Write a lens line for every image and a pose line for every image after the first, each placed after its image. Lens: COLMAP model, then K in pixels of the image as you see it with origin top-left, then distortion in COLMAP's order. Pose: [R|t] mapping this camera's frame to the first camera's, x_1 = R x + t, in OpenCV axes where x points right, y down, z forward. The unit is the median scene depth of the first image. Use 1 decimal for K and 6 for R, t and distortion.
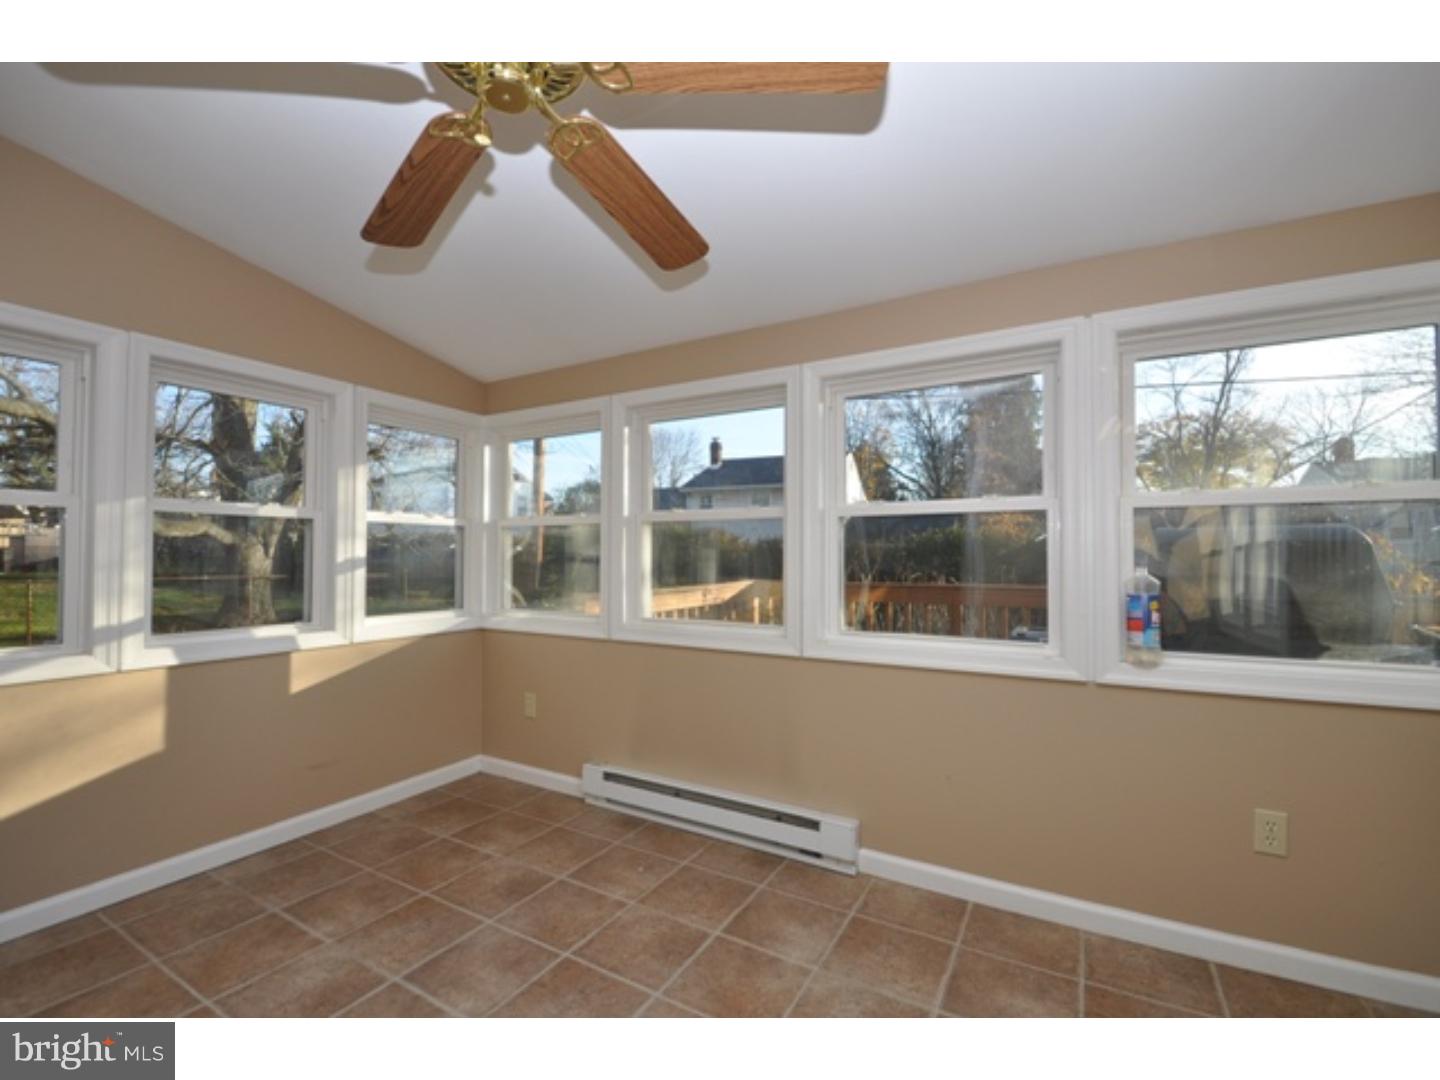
lens RADIAL K [[633.3, 0, 700.1], [0, 633.3, 545.5], [0, 0, 1]] dist [0.022588, -0.022064]
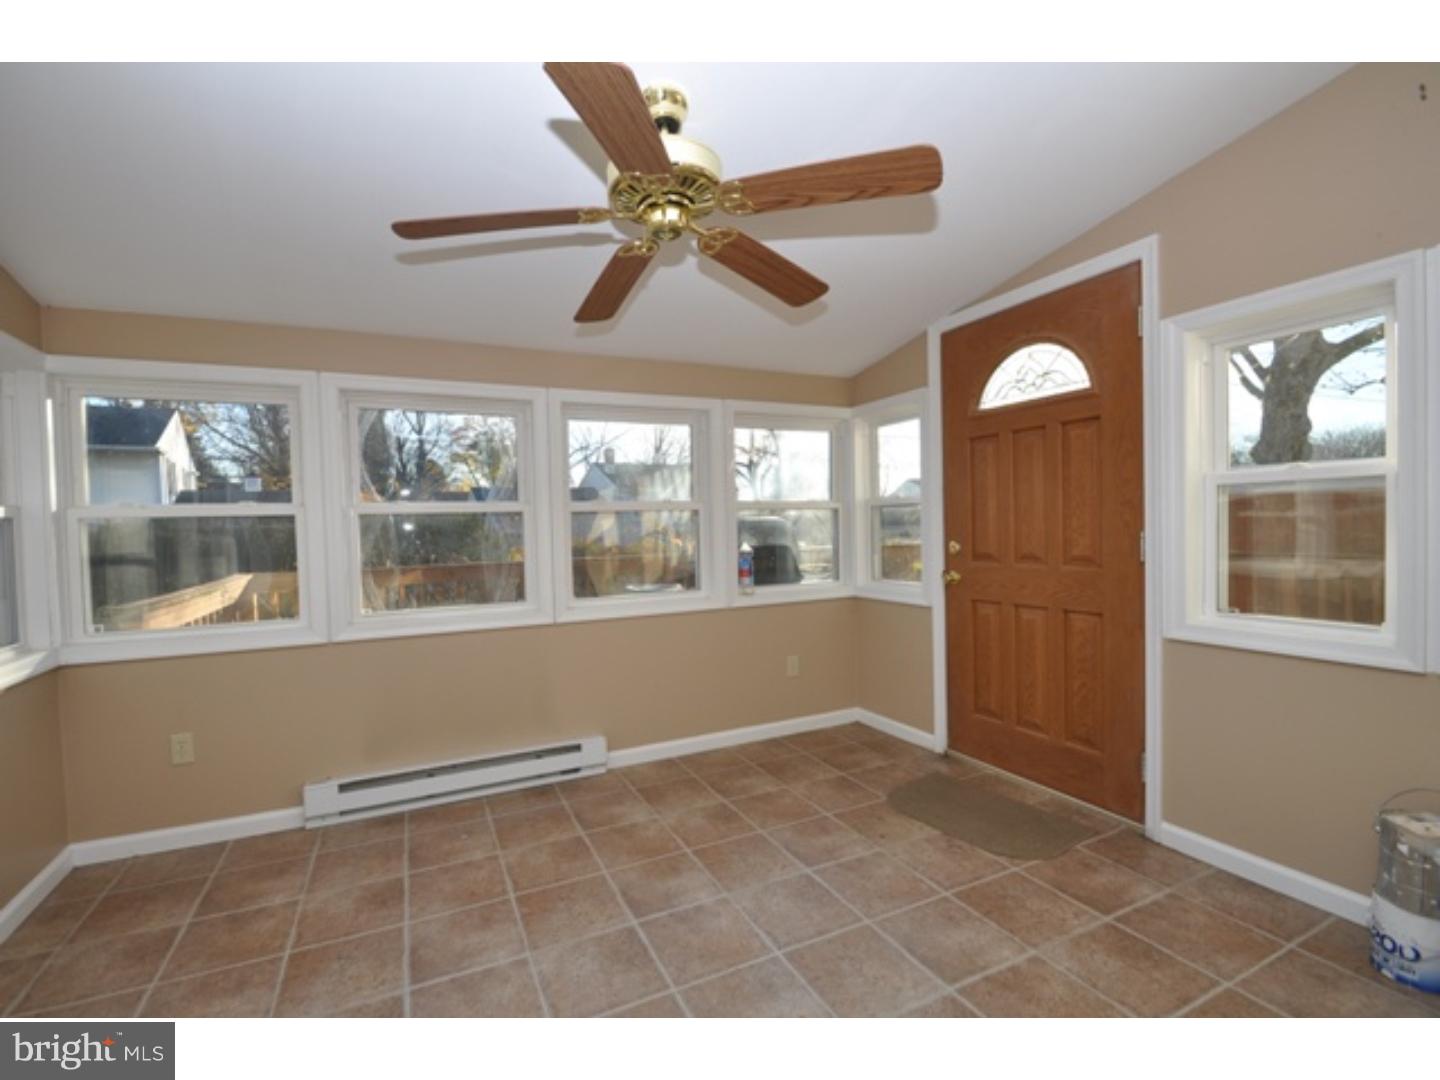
lens RADIAL K [[633.3, 0, 700.1], [0, 633.3, 545.5], [0, 0, 1]] dist [0.022588, -0.022064]
pose [[0.559136, -0.040807, 0.828071, -0.696342], [0.011886, 0.999080, 0.041209, -0.026139], [-0.828991, -0.013198, 0.559107, 0.058898]]
